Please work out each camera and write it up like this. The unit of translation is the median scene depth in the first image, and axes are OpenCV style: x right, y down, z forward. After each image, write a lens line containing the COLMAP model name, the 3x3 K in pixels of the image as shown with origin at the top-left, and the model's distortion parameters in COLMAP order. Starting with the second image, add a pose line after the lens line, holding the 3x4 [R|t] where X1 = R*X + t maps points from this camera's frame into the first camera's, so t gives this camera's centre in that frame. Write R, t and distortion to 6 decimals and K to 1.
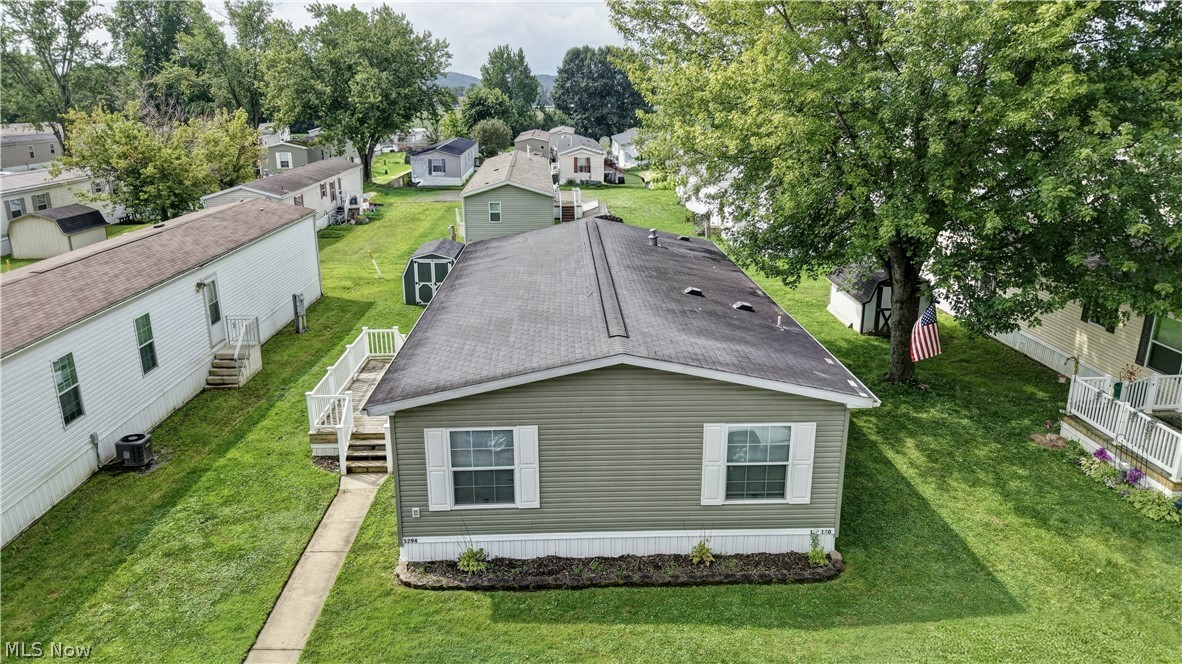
lens RADIAL K [[797.6, 0, 591.0], [0, 797.6, 332.0], [0, 0, 1]] dist [0.004930, -0.000627]
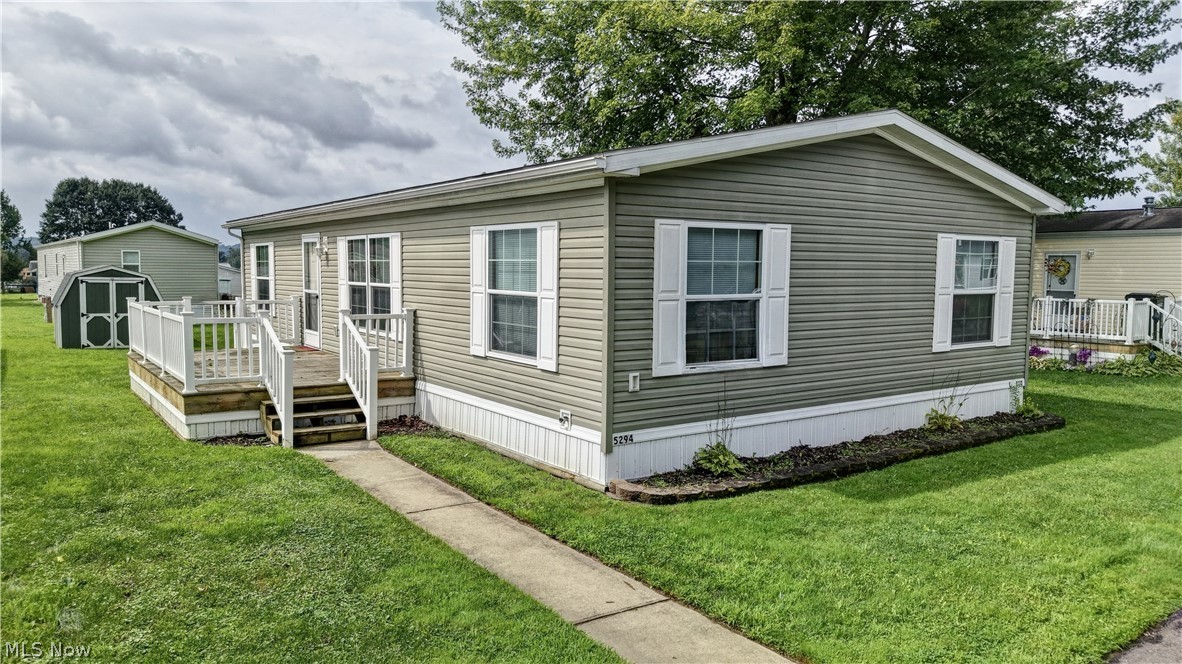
lens RADIAL K [[817.9, 0, 591.0], [0, 817.9, 332.0], [0, 0, 1]] dist [0.000502, 0.002216]
pose [[0.835793, -0.030994, 0.548170, -0.543615], [0.143100, 0.976195, -0.162990, 0.275104], [-0.530069, 0.214669, 0.820332, 0.534415]]
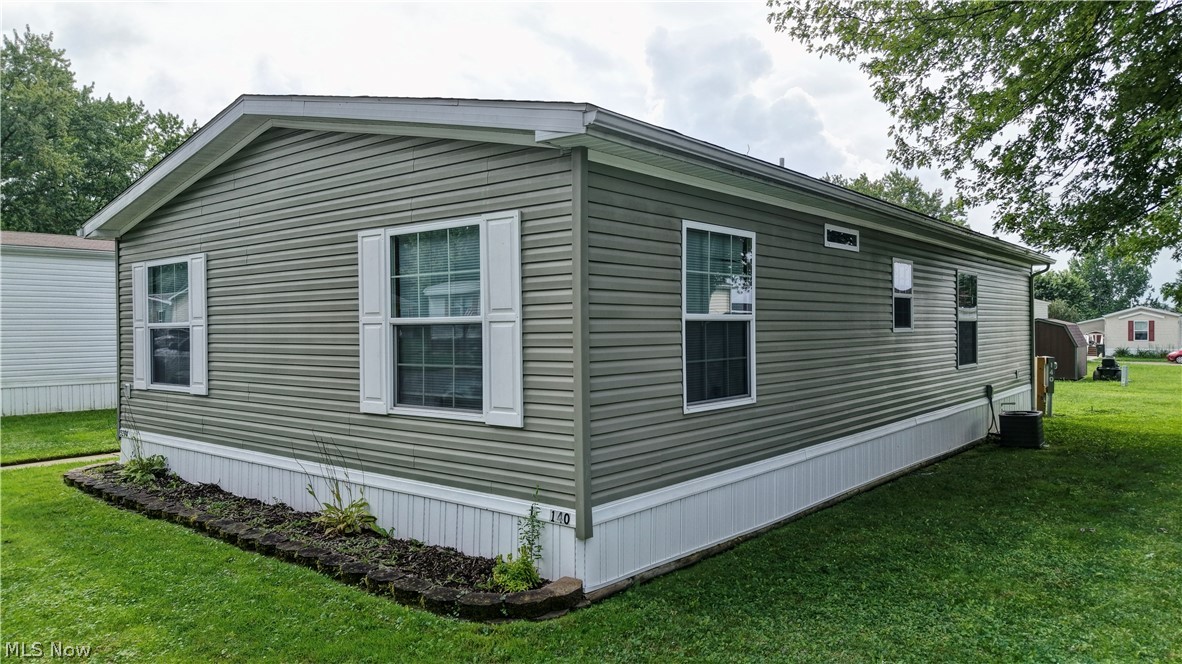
lens RADIAL K [[797.6, 0, 591.0], [0, 797.6, 332.0], [0, 0, 1]] dist [0.004930, -0.000627]
pose [[0.753788, -0.000127, -0.657118, 0.560563], [-0.179328, 0.962002, -0.205896, 0.243014], [0.632175, 0.273041, 0.725123, 0.715989]]
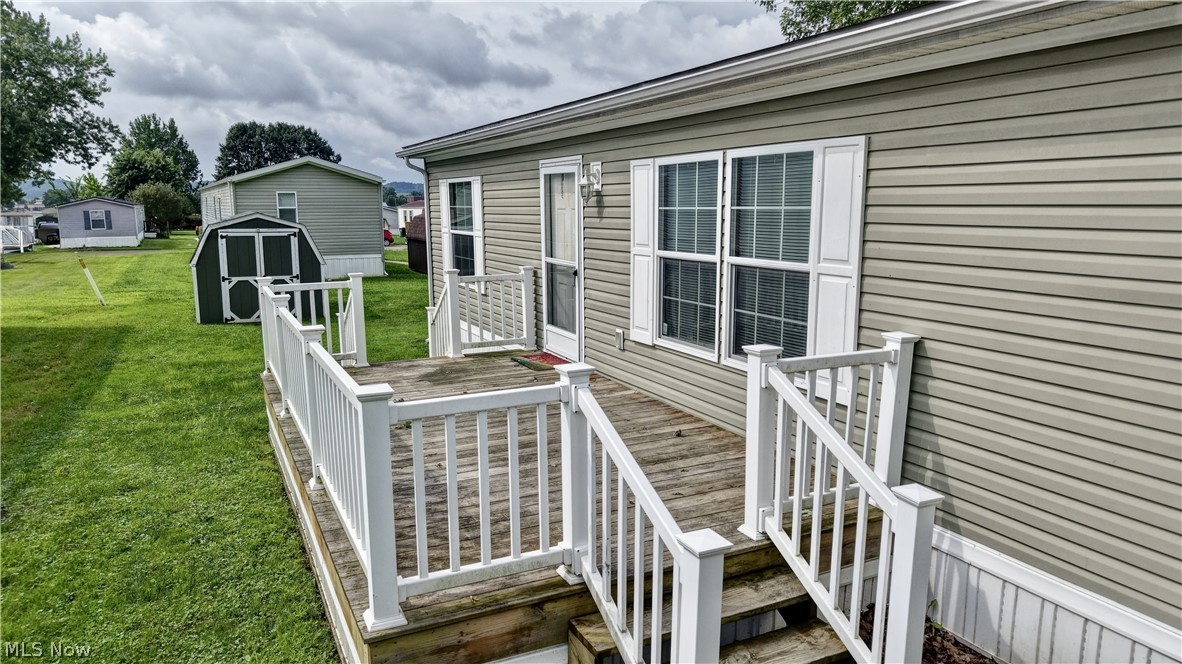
lens RADIAL K [[796.2, 0, 596.1], [0, 796.2, 348.2], [0, 0, 1]] dist [-0.000880, -0.002525]
pose [[0.911756, -0.069945, 0.404732, -0.480701], [0.113247, 0.990007, -0.084025, 0.111964], [-0.394810, 0.122445, 0.910567, 1.056780]]
